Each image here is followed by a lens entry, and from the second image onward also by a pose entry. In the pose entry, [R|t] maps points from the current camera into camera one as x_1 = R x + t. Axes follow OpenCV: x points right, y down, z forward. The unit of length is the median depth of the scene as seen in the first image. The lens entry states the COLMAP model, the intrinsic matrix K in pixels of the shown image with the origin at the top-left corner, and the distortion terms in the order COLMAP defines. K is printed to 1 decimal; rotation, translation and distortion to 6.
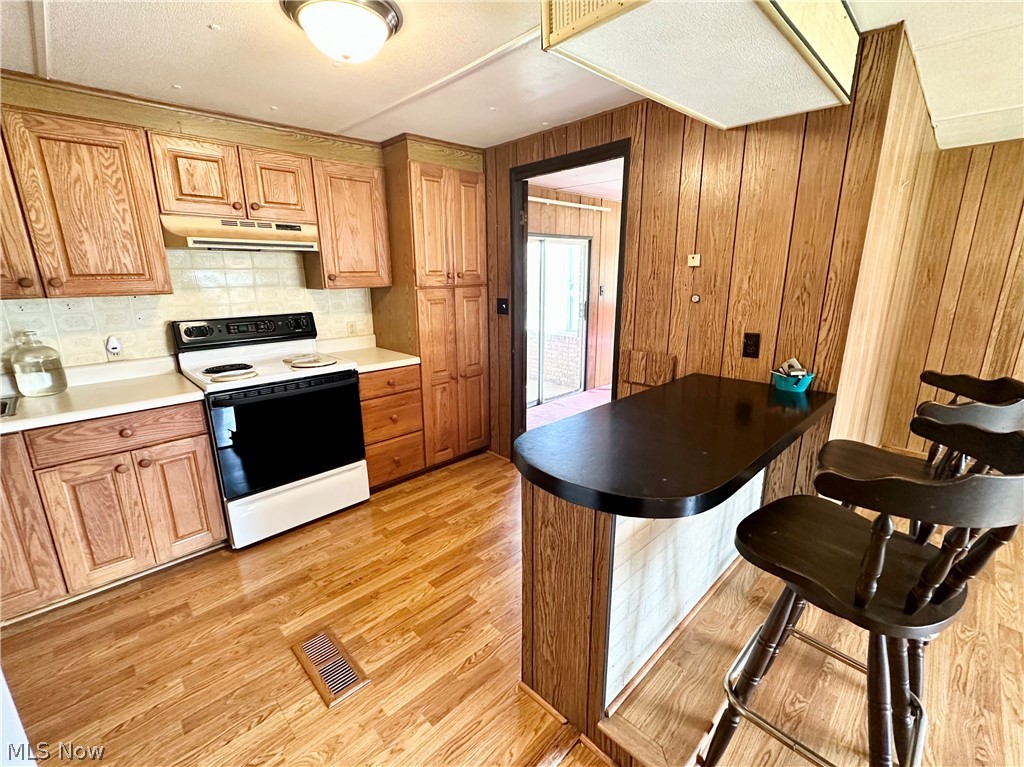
lens RADIAL K [[445.7, 0, 510.3], [0, 445.7, 385.5], [0, 0, 1]] dist [0.000819, 0.001051]
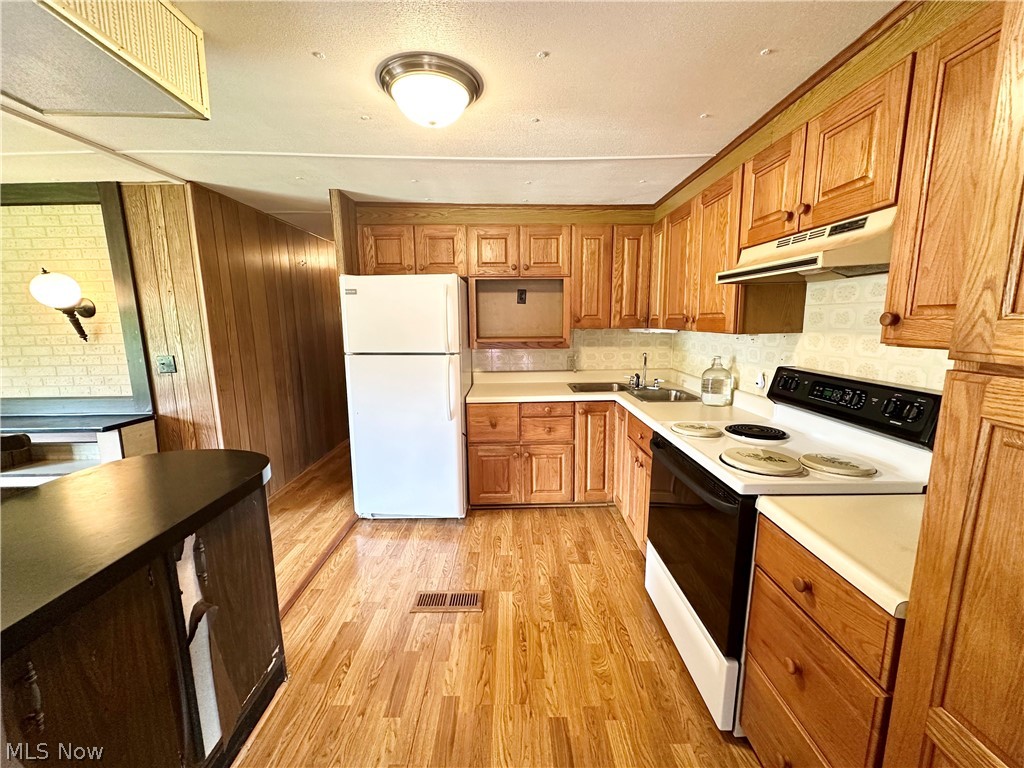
lens RADIAL K [[409.2, 0, 513.0], [0, 409.2, 378.6], [0, 0, 1]] dist [-0.001894, 0.000610]
pose [[-0.695794, 0.123003, -0.707631, 0.210002], [-0.156854, 0.935423, 0.316828, -0.360813], [0.700905, 0.331441, -0.631568, 1.413797]]
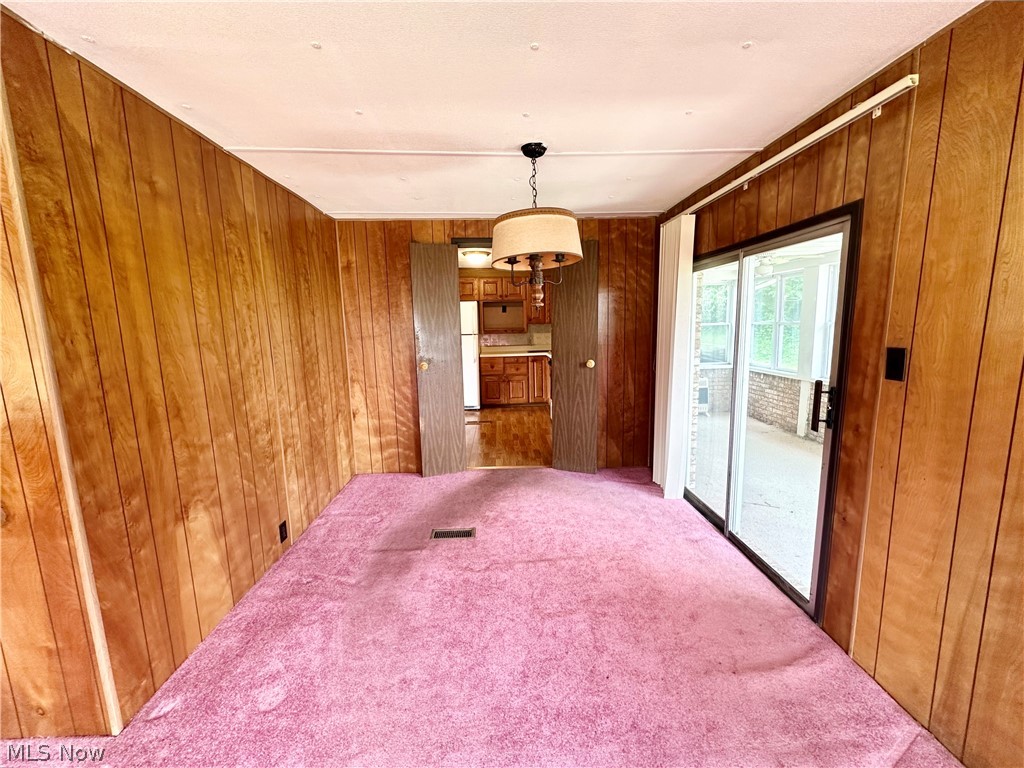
lens RADIAL K [[409.2, 0, 509.2], [0, 409.2, 382.7], [0, 0, 1]] dist [-0.001894, 0.000610]
pose [[-0.677255, 0.133884, -0.723465, 1.536553], [-0.152465, 0.936422, 0.316021, -0.670331], [0.719778, 0.324329, -0.613783, 2.643453]]
